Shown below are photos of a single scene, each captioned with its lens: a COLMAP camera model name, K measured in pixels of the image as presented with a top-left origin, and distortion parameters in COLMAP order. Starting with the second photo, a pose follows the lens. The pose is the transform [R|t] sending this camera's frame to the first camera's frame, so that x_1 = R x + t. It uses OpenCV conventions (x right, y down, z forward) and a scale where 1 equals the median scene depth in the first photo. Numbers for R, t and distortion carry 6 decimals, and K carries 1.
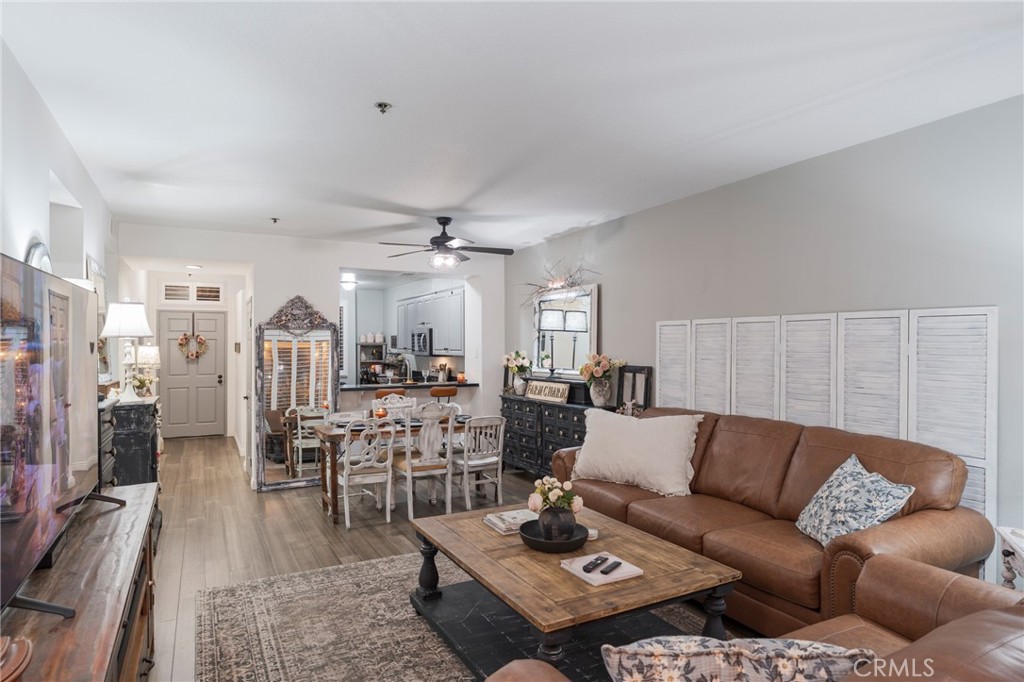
lens RADIAL K [[588.9, 0, 511.9], [0, 588.9, 345.5], [0, 0, 1]] dist [0.001047, 0.000062]
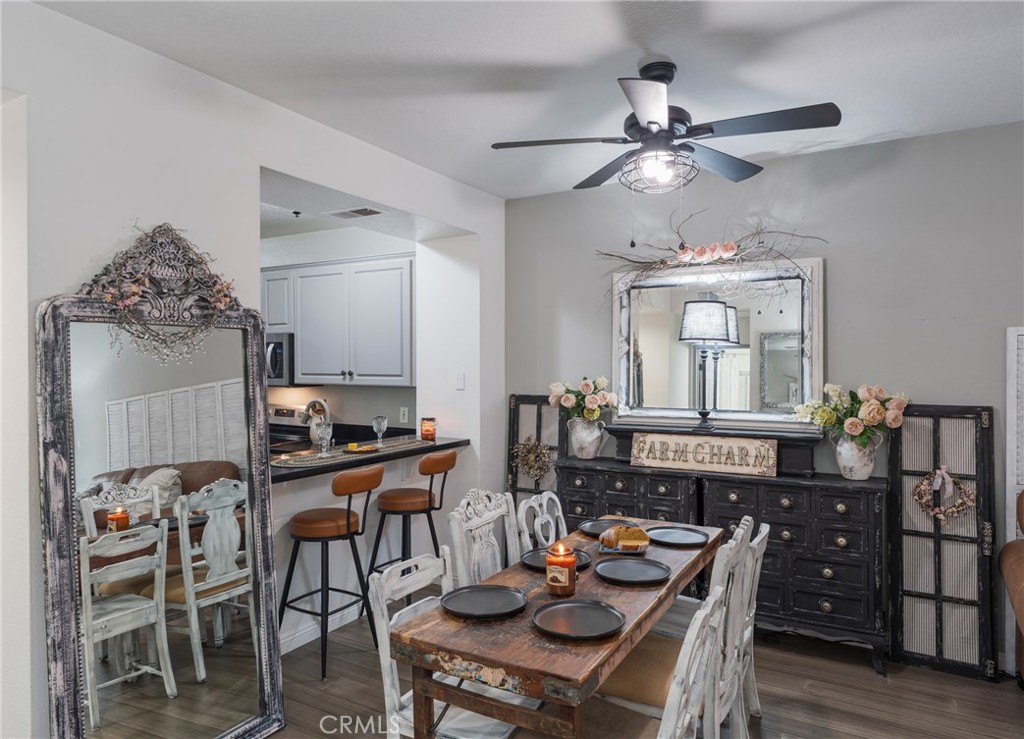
lens RADIAL K [[655.3, 0, 511.9], [0, 655.3, 370.8], [0, 0, 1]] dist [-0.005569, -0.001893]
pose [[0.852923, -0.006096, 0.522001, -0.389909], [-0.001149, 0.999907, 0.013554, -0.005679], [-0.522036, -0.012160, 0.852837, 0.569588]]
